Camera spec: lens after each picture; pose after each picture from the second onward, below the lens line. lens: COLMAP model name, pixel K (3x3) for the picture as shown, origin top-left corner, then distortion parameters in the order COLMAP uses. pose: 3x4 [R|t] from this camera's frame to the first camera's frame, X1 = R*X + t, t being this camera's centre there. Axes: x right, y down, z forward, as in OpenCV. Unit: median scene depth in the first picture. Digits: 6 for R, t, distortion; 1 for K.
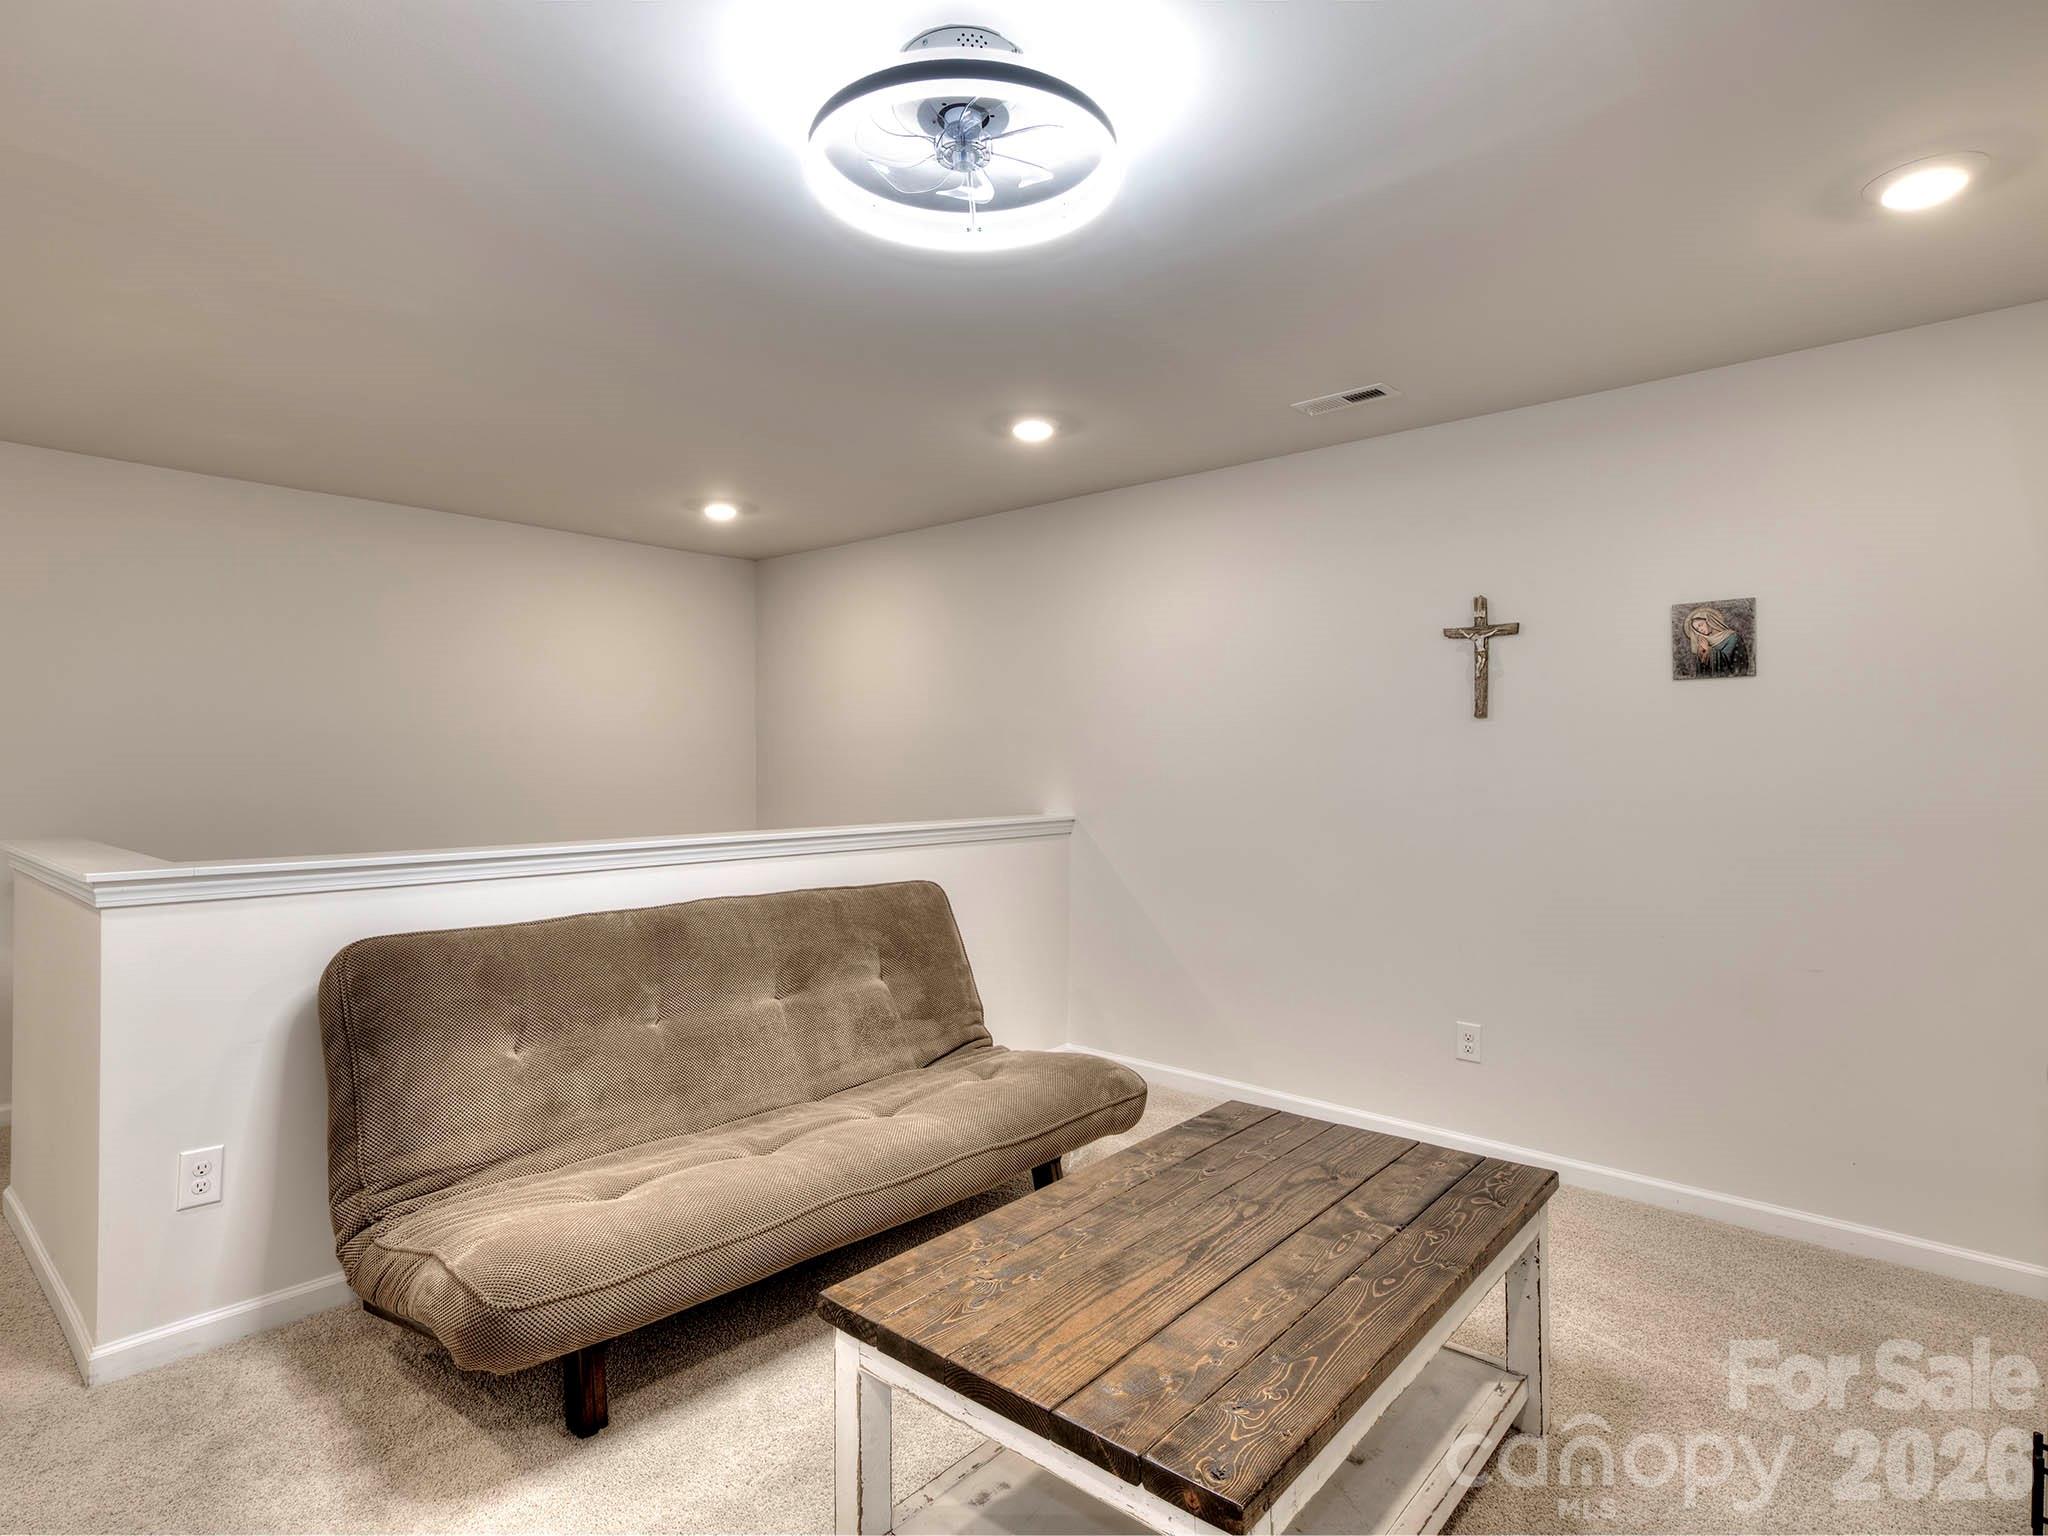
lens RADIAL K [[1084.3, 0, 1019.6], [0, 1084.3, 761.4], [0, 0, 1]] dist [0.008603, -0.000530]
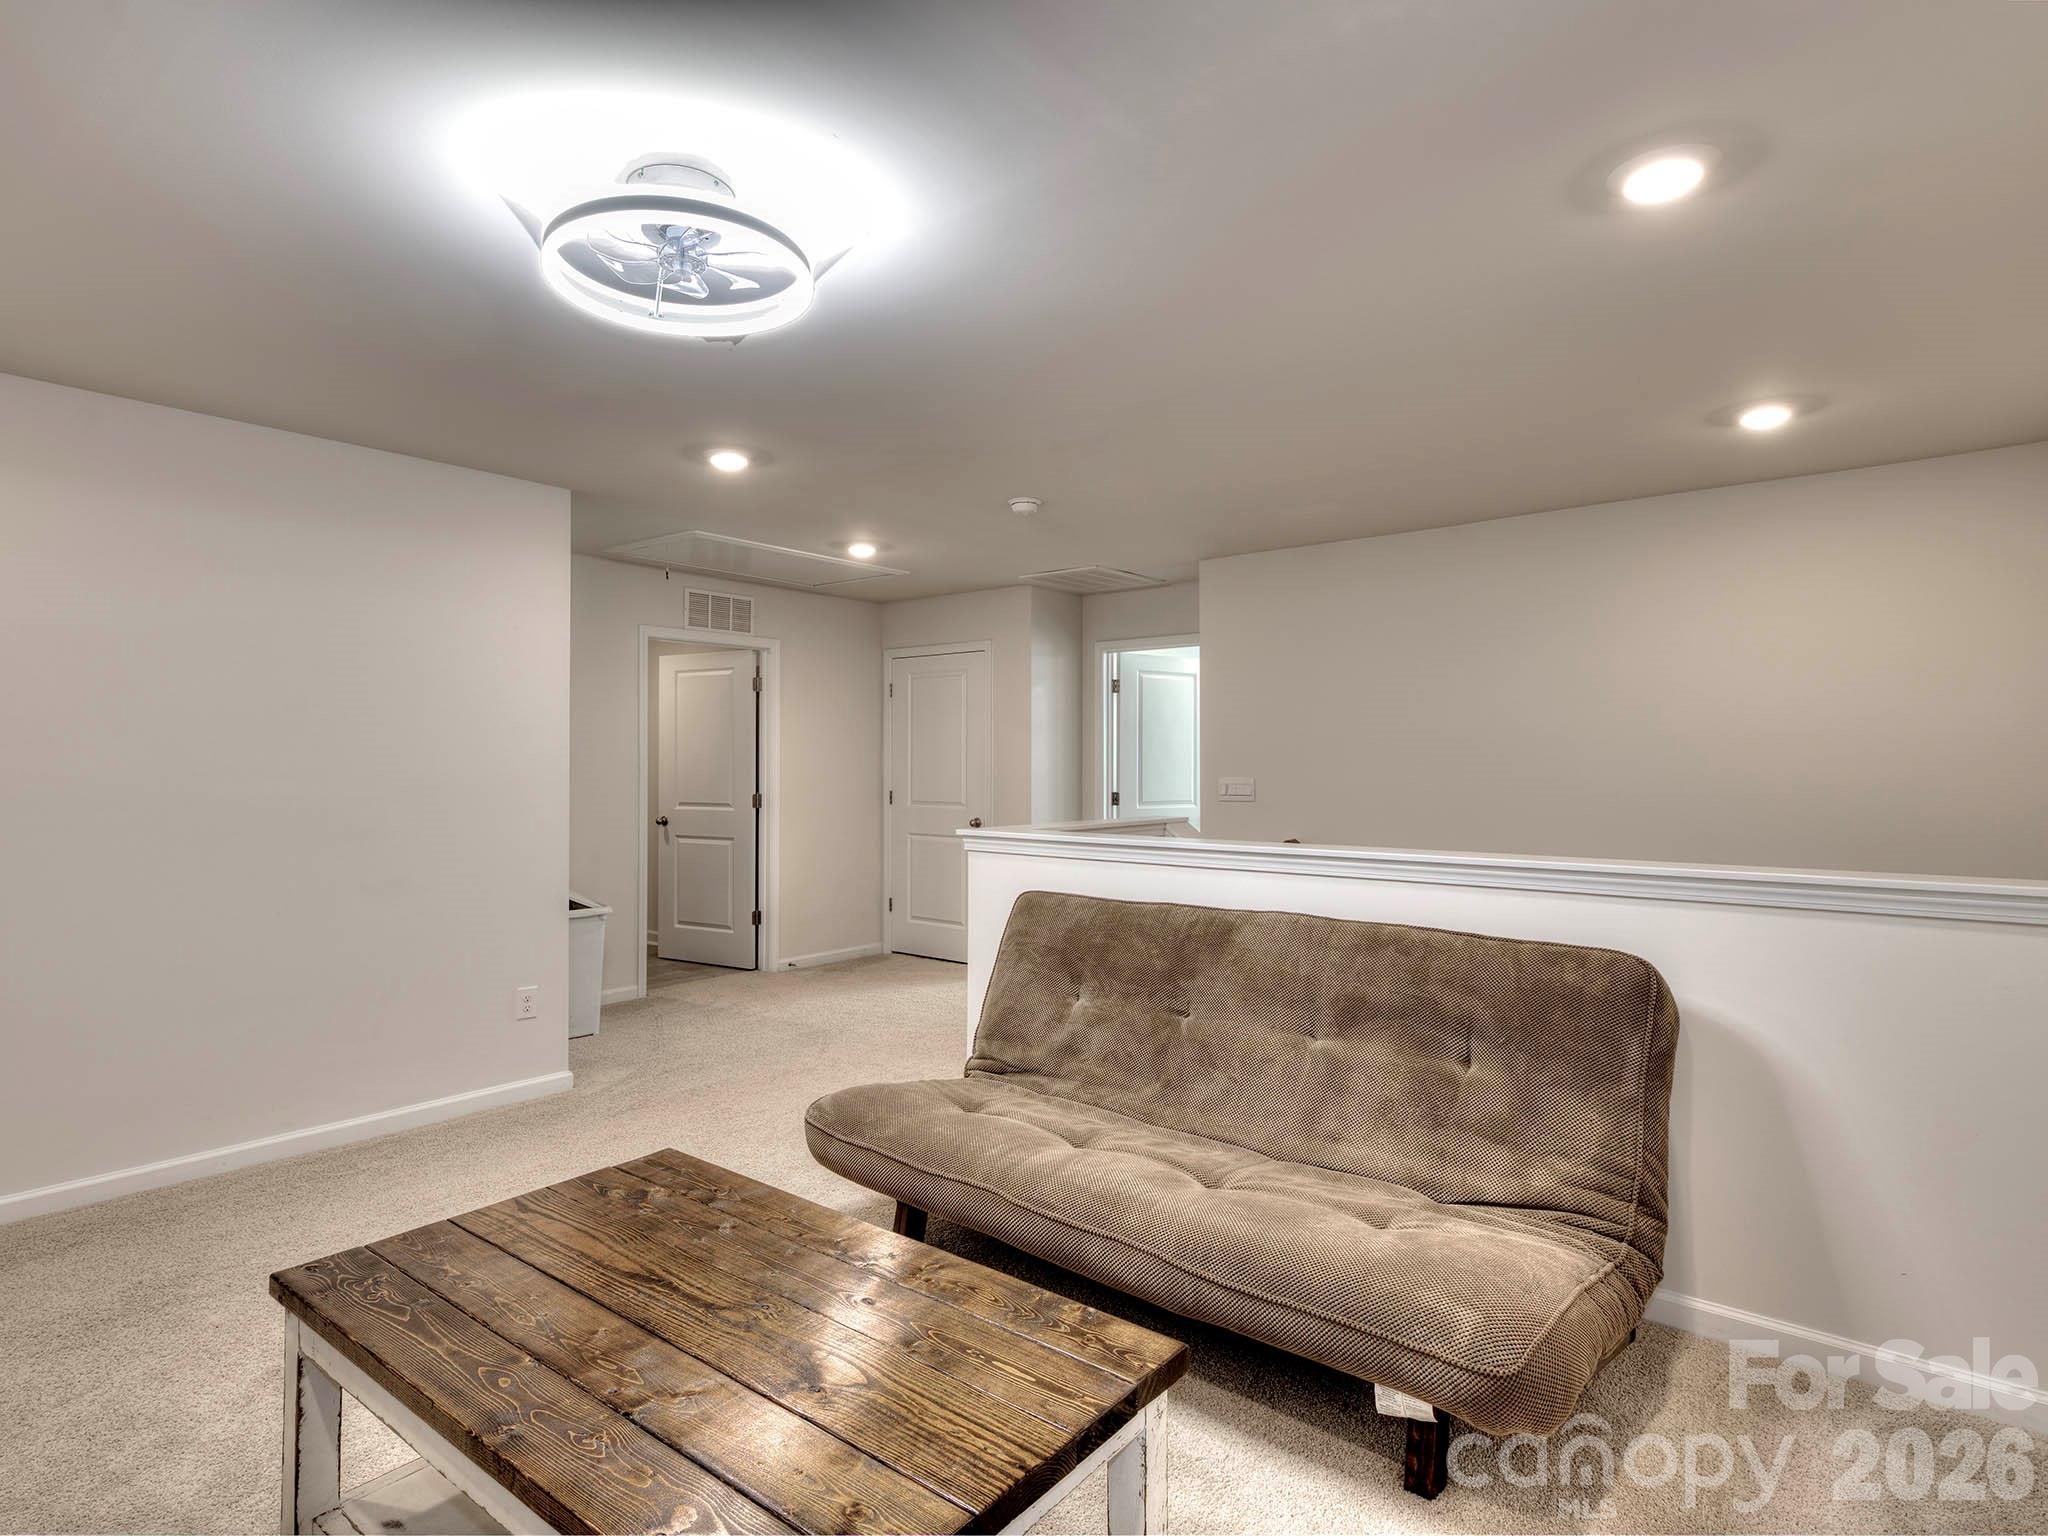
lens RADIAL K [[1084.3, 0, 1019.6], [0, 1084.3, 761.4], [0, 0, 1]] dist [0.008603, -0.000530]
pose [[0.044651, -0.002216, -0.999000, 0.830837], [-0.002112, 0.999995, -0.002313, -0.002714], [0.999000, 0.002214, 0.044646, 0.938339]]
